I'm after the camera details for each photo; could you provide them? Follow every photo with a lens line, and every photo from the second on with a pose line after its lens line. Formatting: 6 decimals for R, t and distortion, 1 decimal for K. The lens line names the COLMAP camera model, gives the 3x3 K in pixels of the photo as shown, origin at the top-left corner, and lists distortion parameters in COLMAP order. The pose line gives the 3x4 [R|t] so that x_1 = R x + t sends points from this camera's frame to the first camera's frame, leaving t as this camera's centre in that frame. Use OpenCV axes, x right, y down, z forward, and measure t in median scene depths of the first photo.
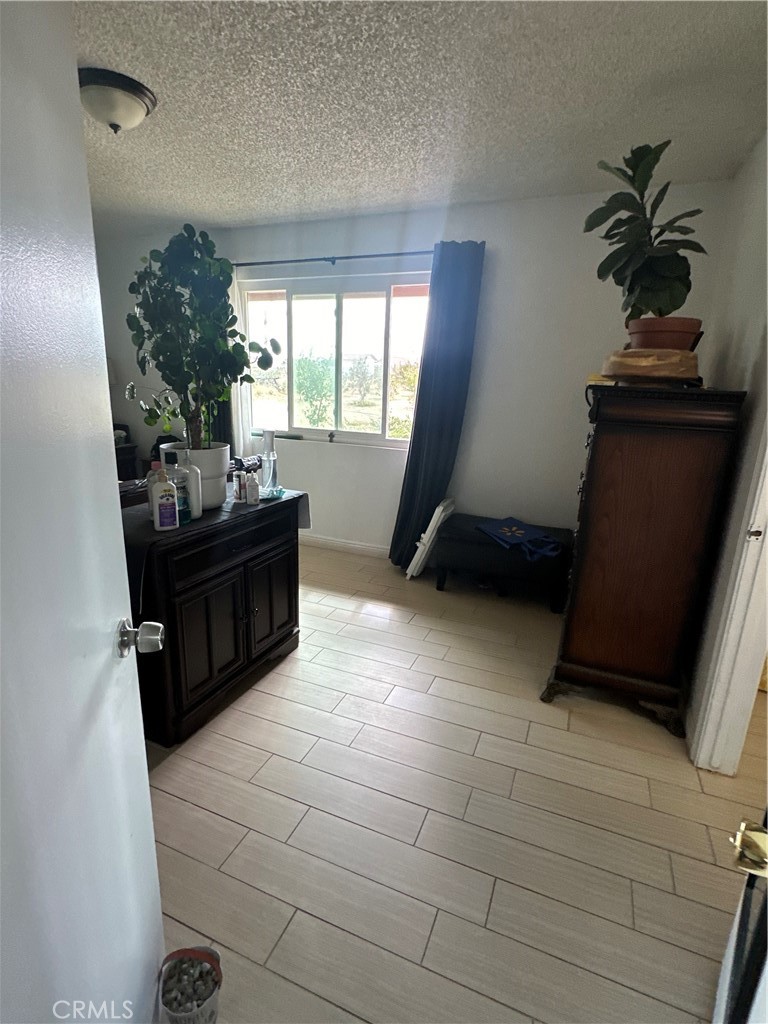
lens RADIAL K [[508.8, 0, 384.1], [0, 508.8, 514.5], [0, 0, 1]] dist [-0.006713, 0.001013]
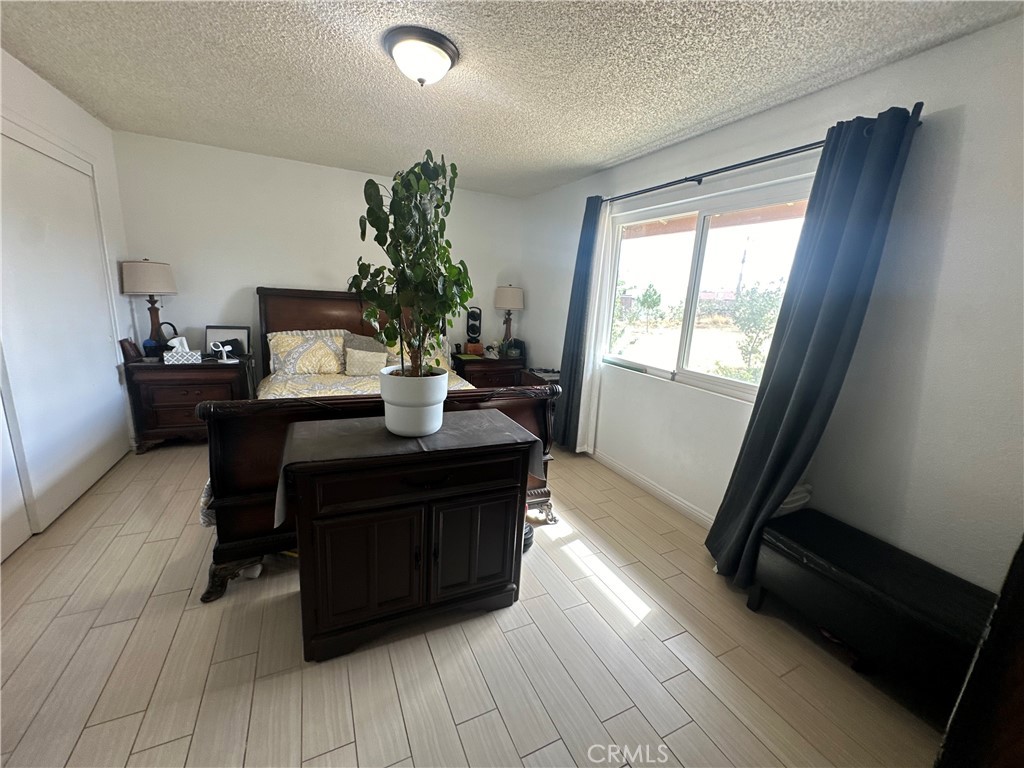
lens RADIAL K [[409.0, 0, 510.7], [0, 409.0, 383.5], [0, 0, 1]] dist [-0.001773, -0.000354]
pose [[0.745106, 0.156330, -0.648365, 0.169726], [-0.205701, 0.978615, -0.000435, -0.085974], [0.634432, 0.133694, 0.761329, 0.297581]]
